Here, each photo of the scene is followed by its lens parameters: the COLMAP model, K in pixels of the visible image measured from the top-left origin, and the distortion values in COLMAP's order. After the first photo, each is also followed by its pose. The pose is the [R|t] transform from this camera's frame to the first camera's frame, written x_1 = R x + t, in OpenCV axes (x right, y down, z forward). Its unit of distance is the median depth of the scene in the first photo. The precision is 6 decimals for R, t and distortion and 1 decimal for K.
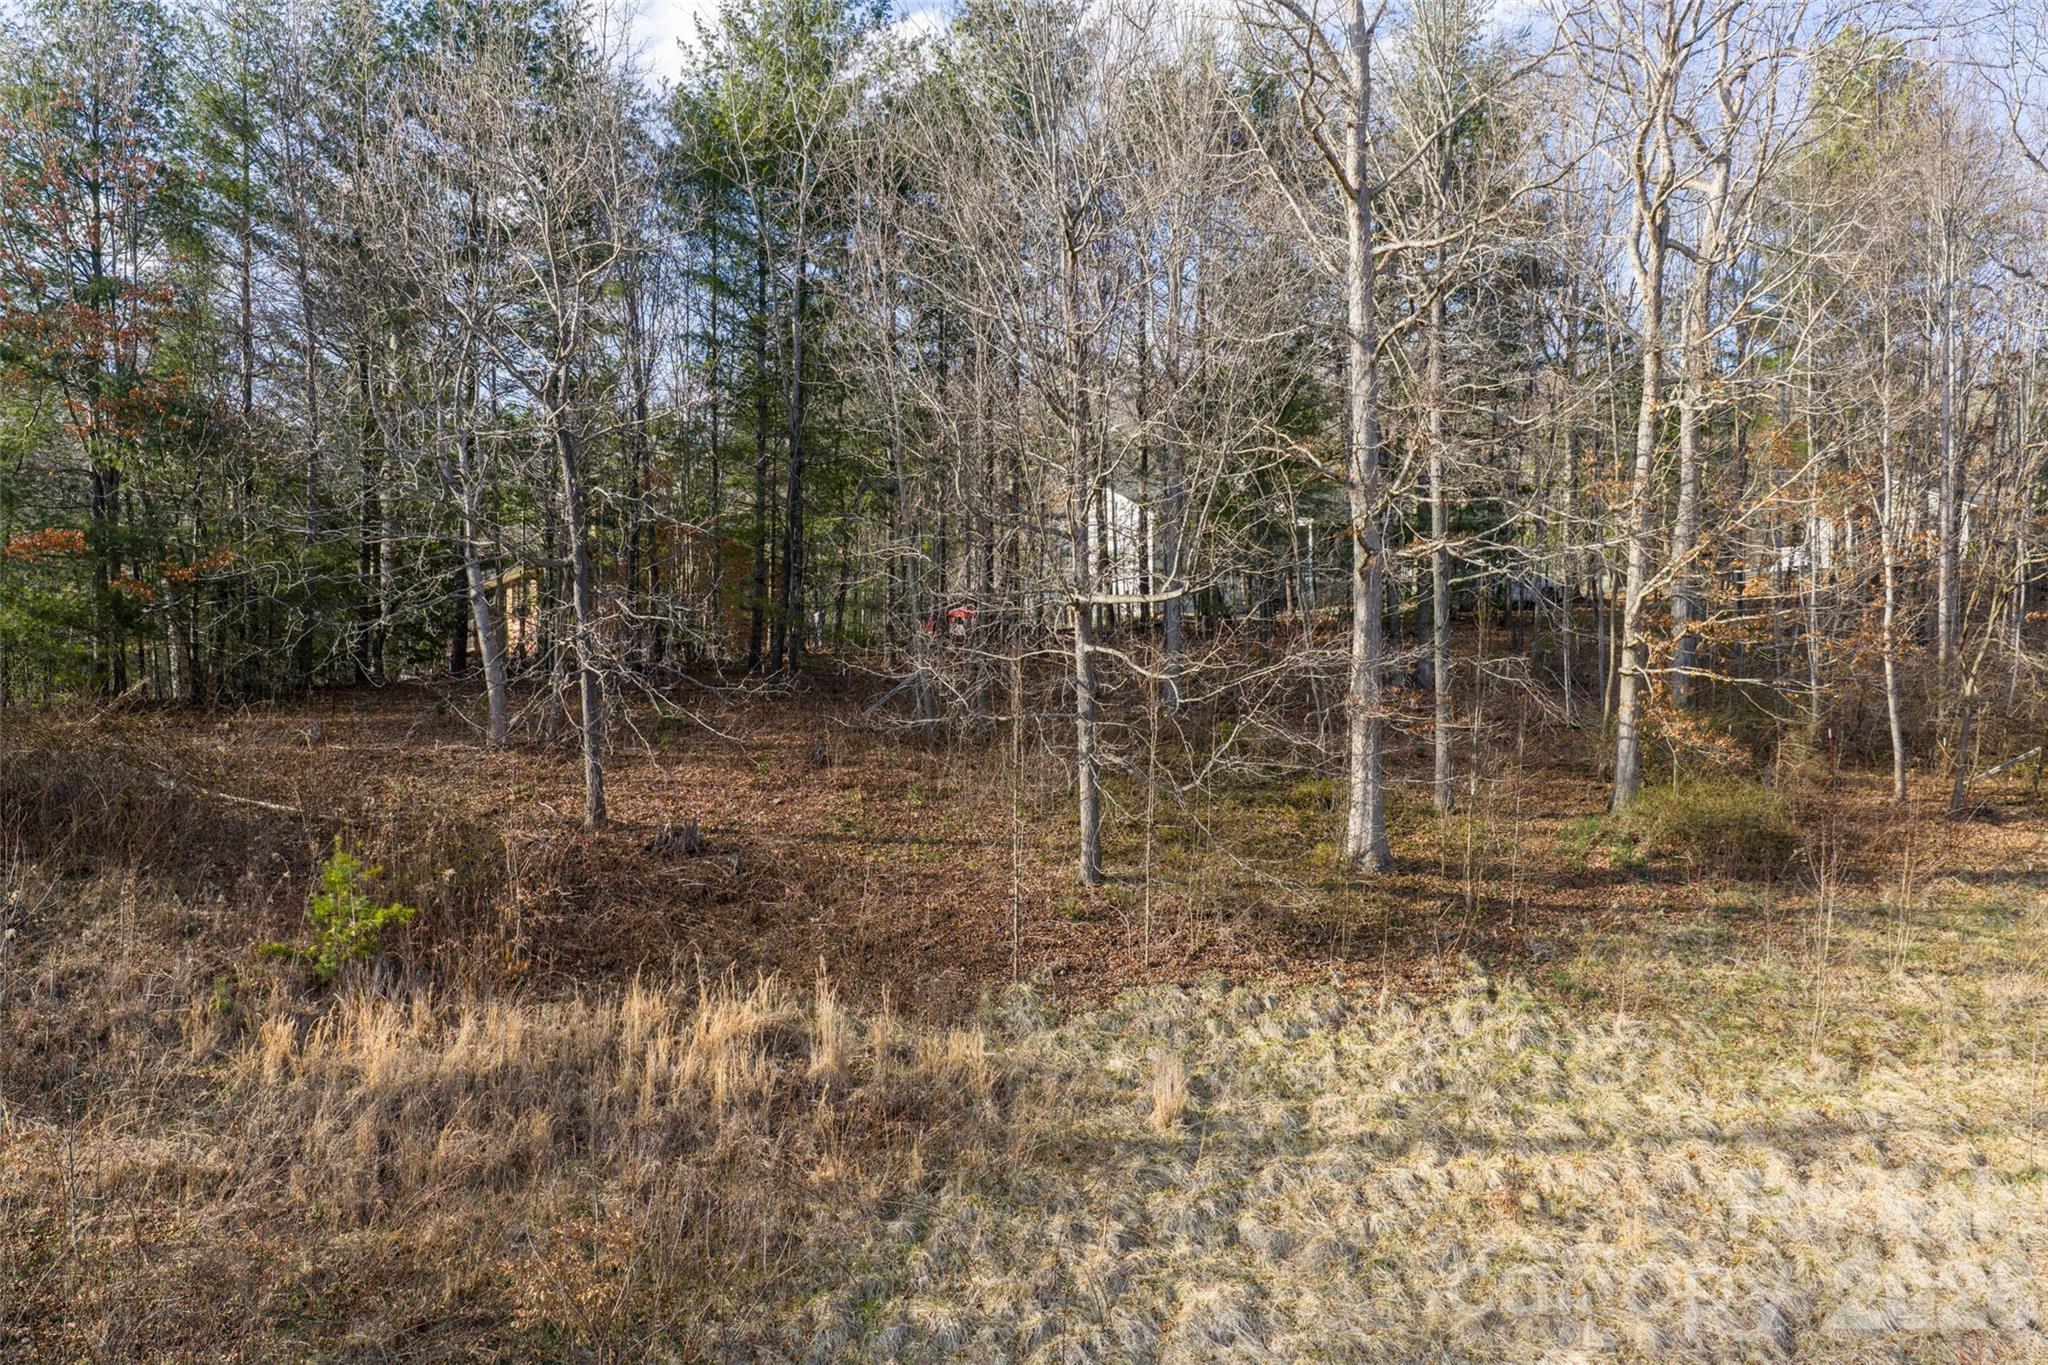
lens RADIAL K [[1708.0, 0, 1021.0], [0, 1708.0, 688.7], [0, 0, 1]] dist [0.034011, -0.023407]
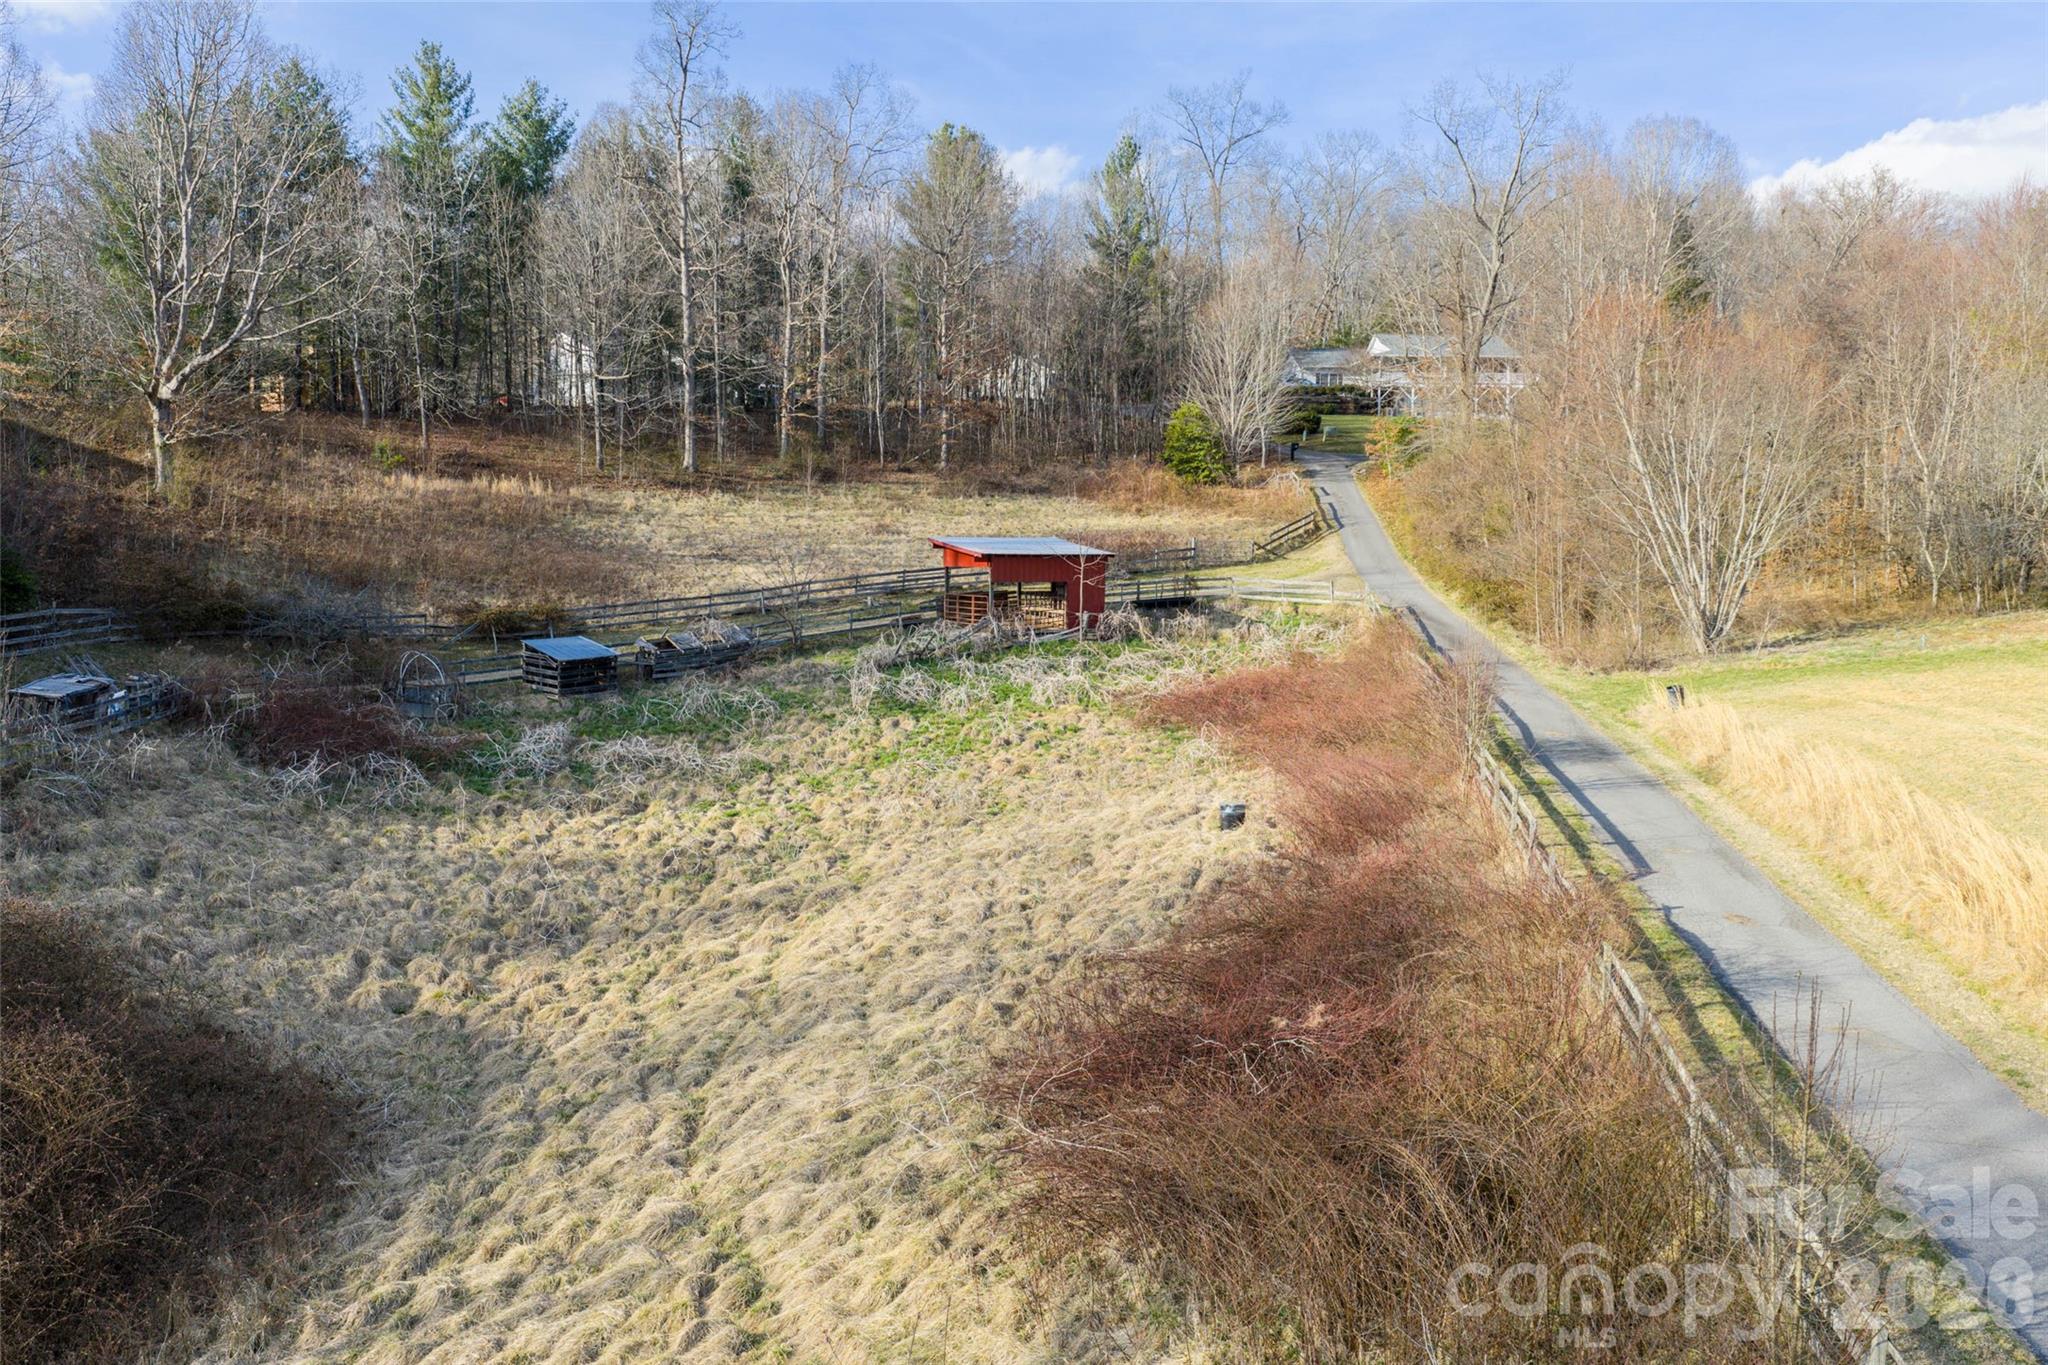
lens RADIAL K [[1708.0, 0, 1021.0], [0, 1708.0, 688.7], [0, 0, 1]] dist [0.034011, -0.023407]
pose [[0.942017, -0.023007, 0.334776, -0.285112], [-0.003122, 0.997003, 0.077304, 0.261121], [-0.335551, -0.073867, 0.939122, -2.176154]]
